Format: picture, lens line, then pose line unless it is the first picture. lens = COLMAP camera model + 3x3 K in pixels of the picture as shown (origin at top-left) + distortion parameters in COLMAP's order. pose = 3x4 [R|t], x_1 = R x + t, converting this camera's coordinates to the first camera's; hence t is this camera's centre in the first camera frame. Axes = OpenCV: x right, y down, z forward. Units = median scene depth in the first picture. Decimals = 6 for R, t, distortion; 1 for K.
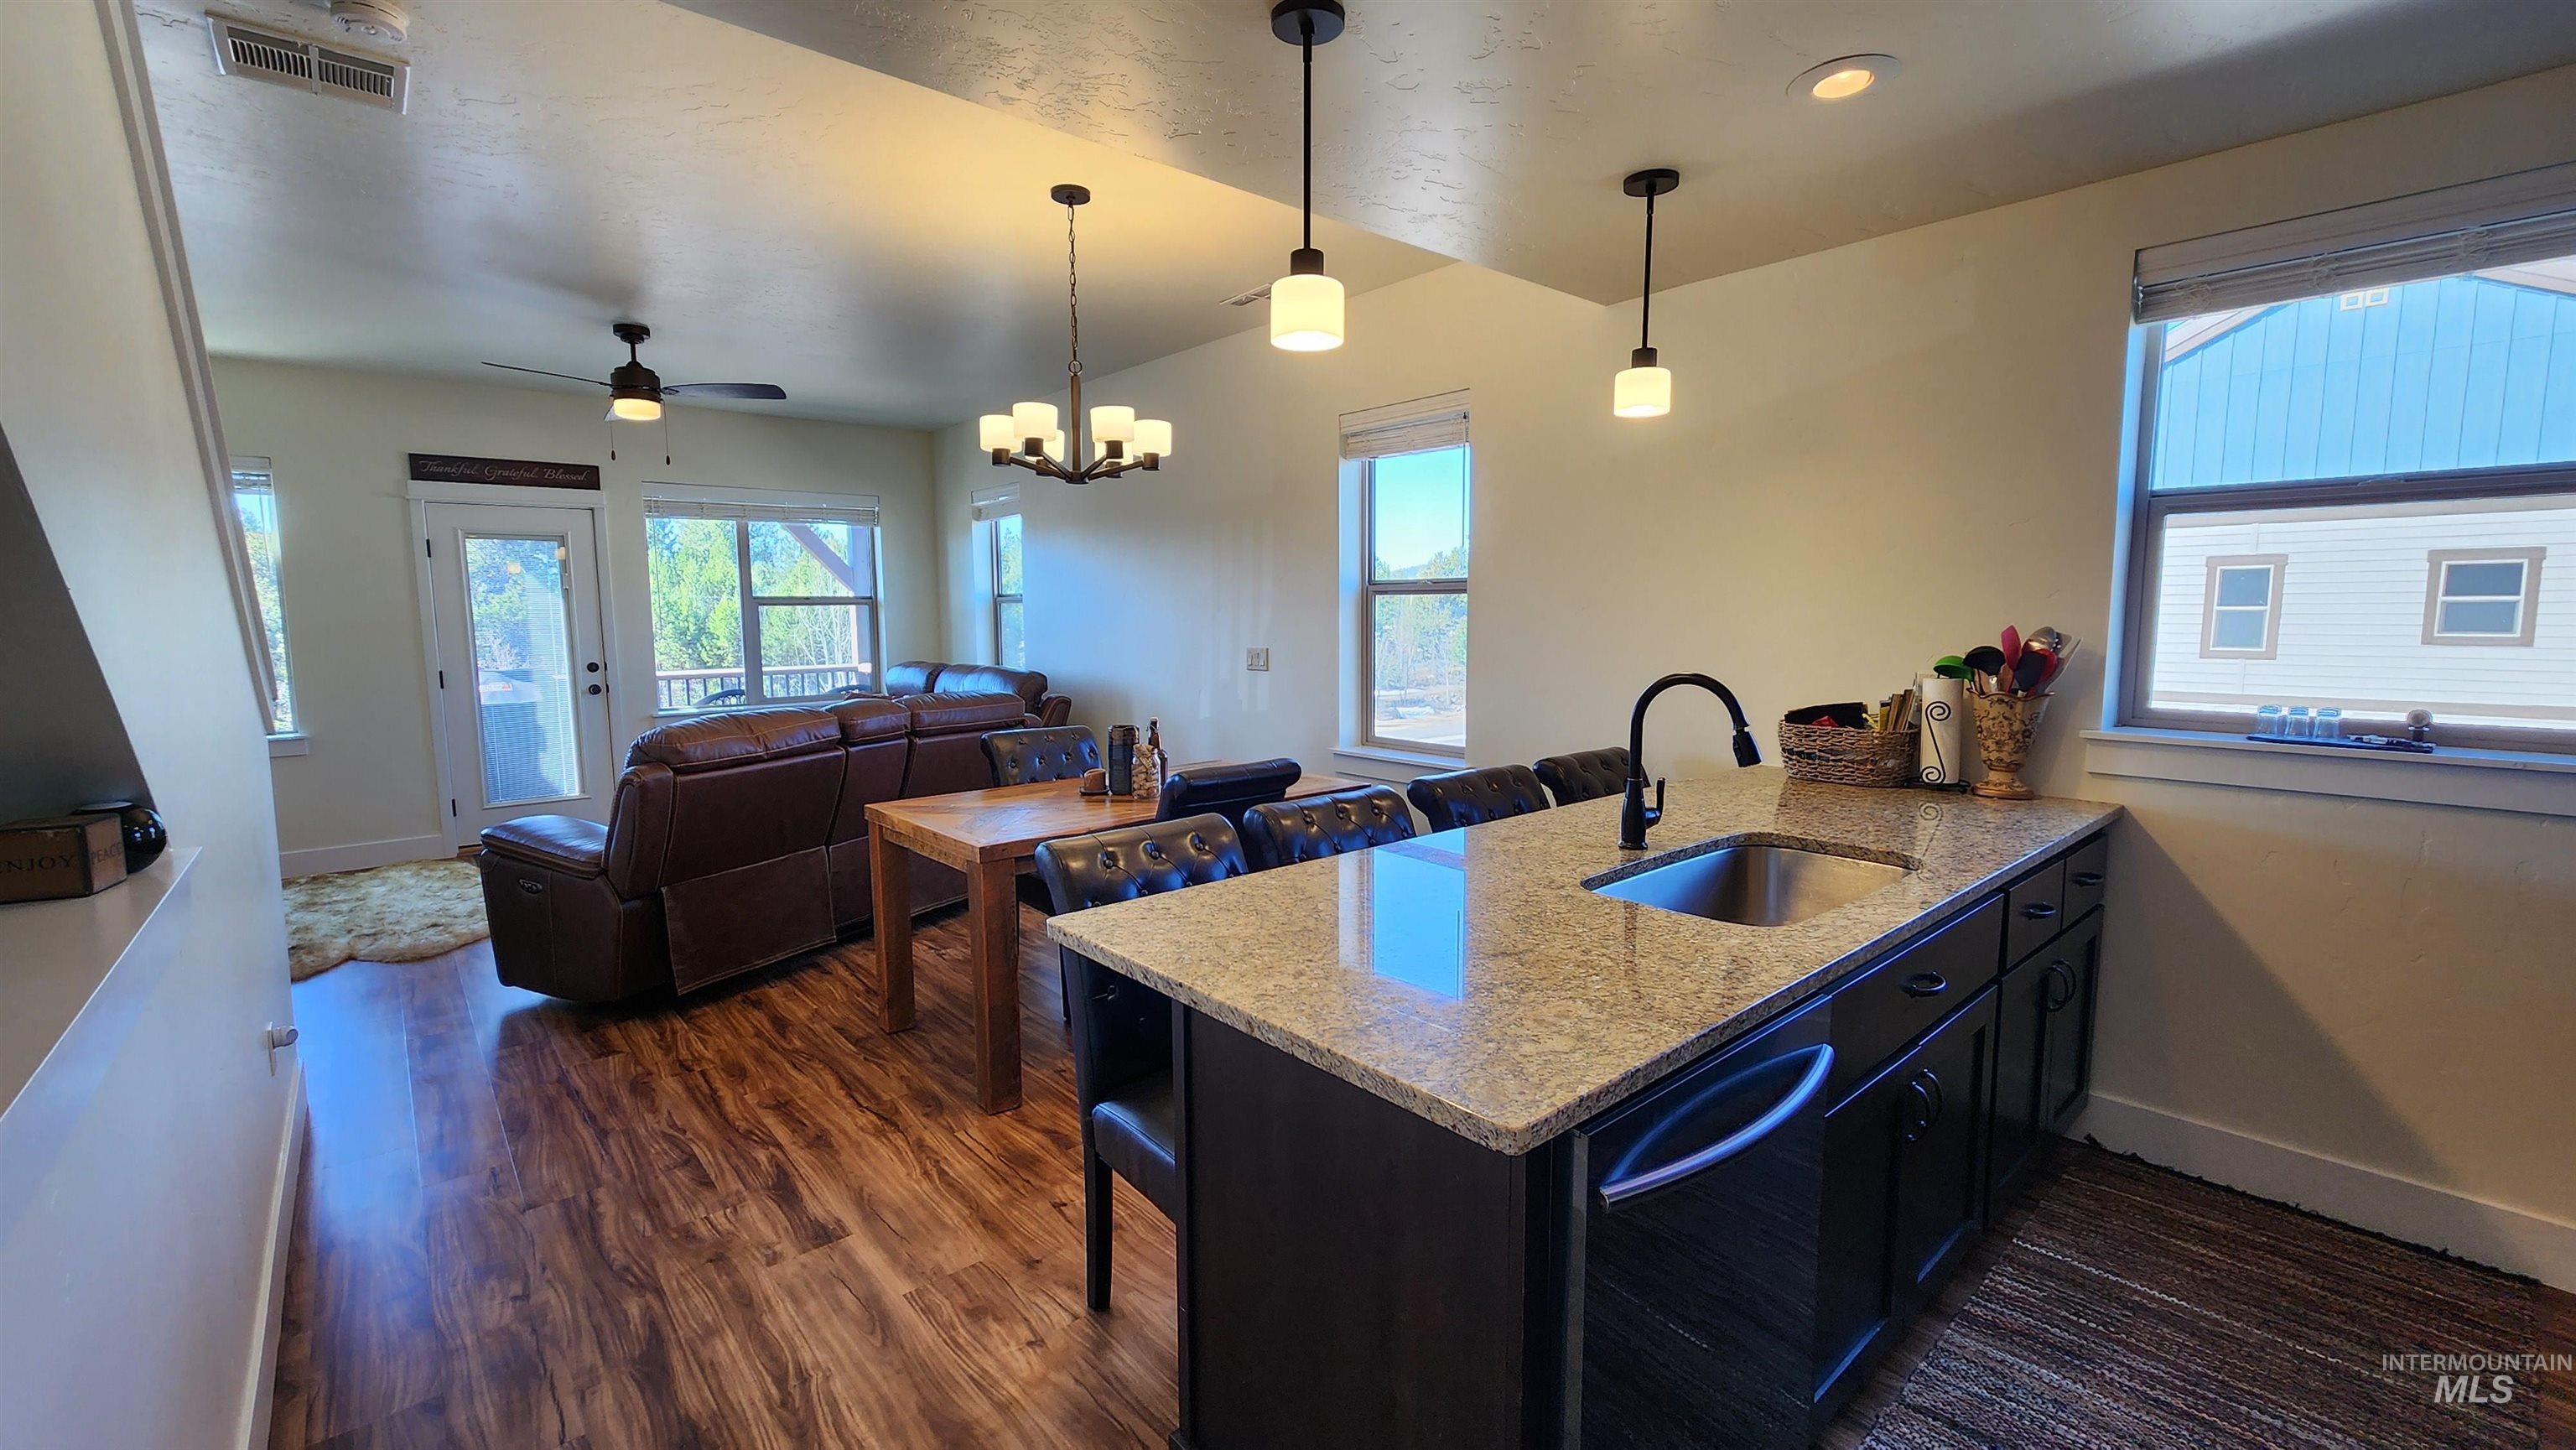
lens RADIAL K [[1059.2, 0, 1305.5], [0, 1059.2, 736.5], [0, 0, 1]] dist [-0.007233, 0.001657]
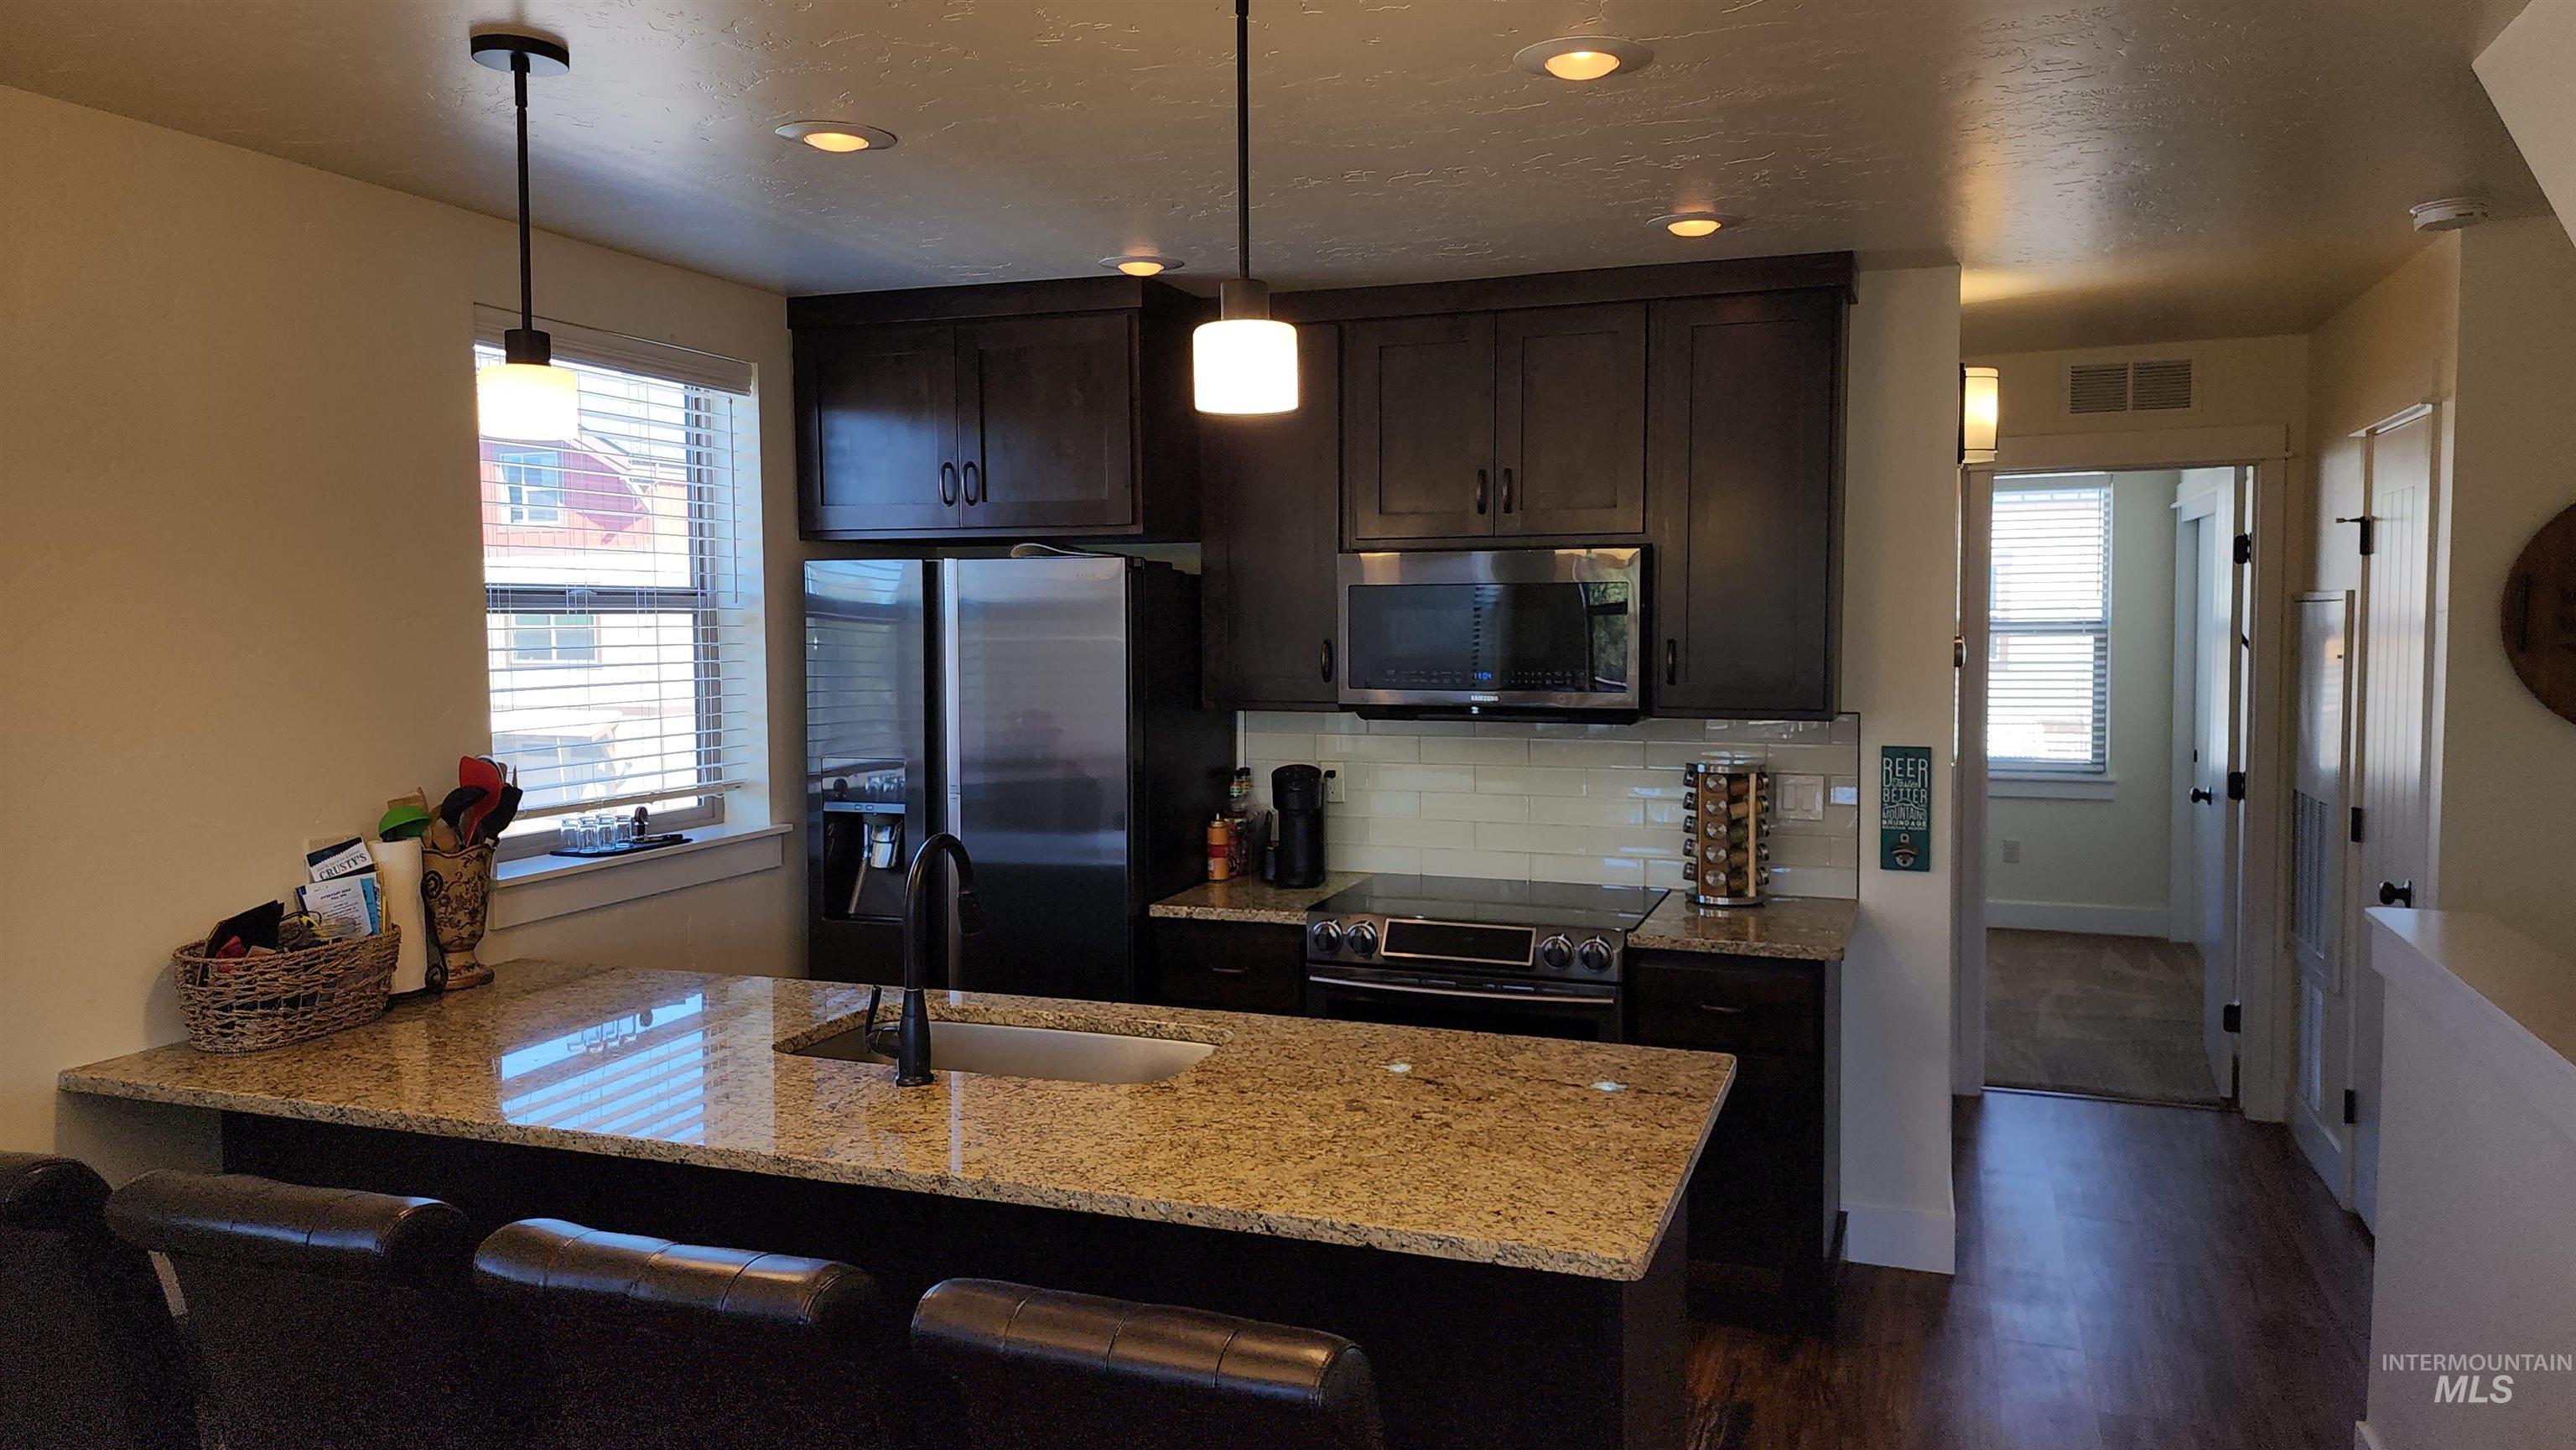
lens RADIAL K [[1737.2, 0, 1279.8], [0, 1737.2, 713.4], [0, 0, 1]] dist [0.051098, -0.043727]
pose [[-0.463265, -0.041730, 0.885237, -0.598620], [0.117331, 0.987209, 0.107940, -0.170861], [-0.878418, 0.153871, -0.452444, 0.888839]]
